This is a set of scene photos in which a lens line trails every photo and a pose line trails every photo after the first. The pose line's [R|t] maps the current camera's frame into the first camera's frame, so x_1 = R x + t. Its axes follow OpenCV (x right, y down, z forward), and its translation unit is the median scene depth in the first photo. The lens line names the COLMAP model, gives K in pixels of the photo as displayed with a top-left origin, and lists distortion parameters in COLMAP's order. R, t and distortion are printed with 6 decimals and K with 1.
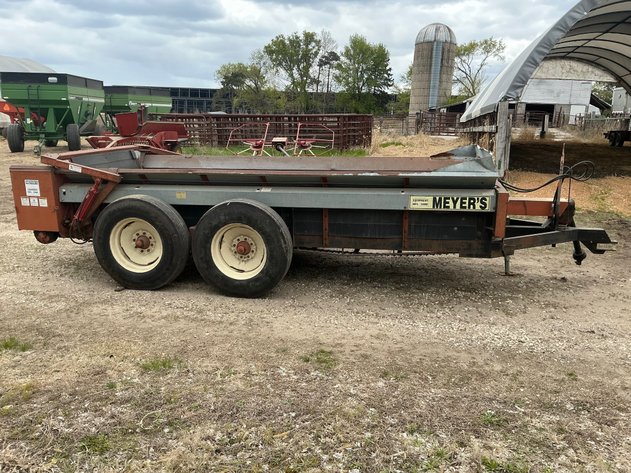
lens RADIAL K [[524.7, 0, 315.5], [0, 524.7, 236.5], [0, 0, 1]] dist [0.114983, -0.183495]
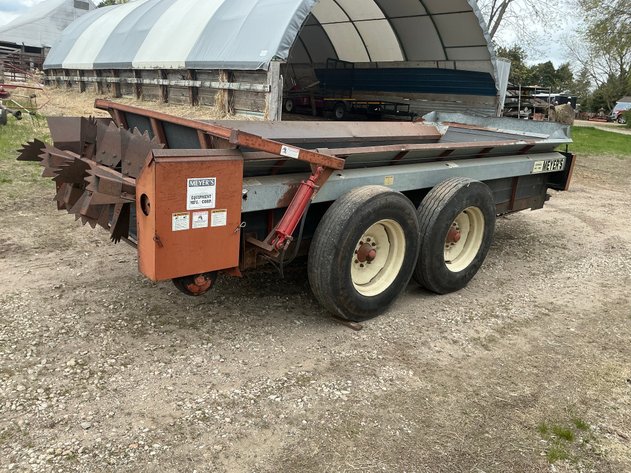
lens RADIAL K [[524.7, 0, 315.5], [0, 524.7, 236.5], [0, 0, 1]] dist [0.114983, -0.183495]
pose [[0.587014, -0.175230, 0.790385, -0.904416], [0.100089, 0.984513, 0.143933, -0.116247], [-0.803366, -0.005382, 0.595462, 0.632610]]
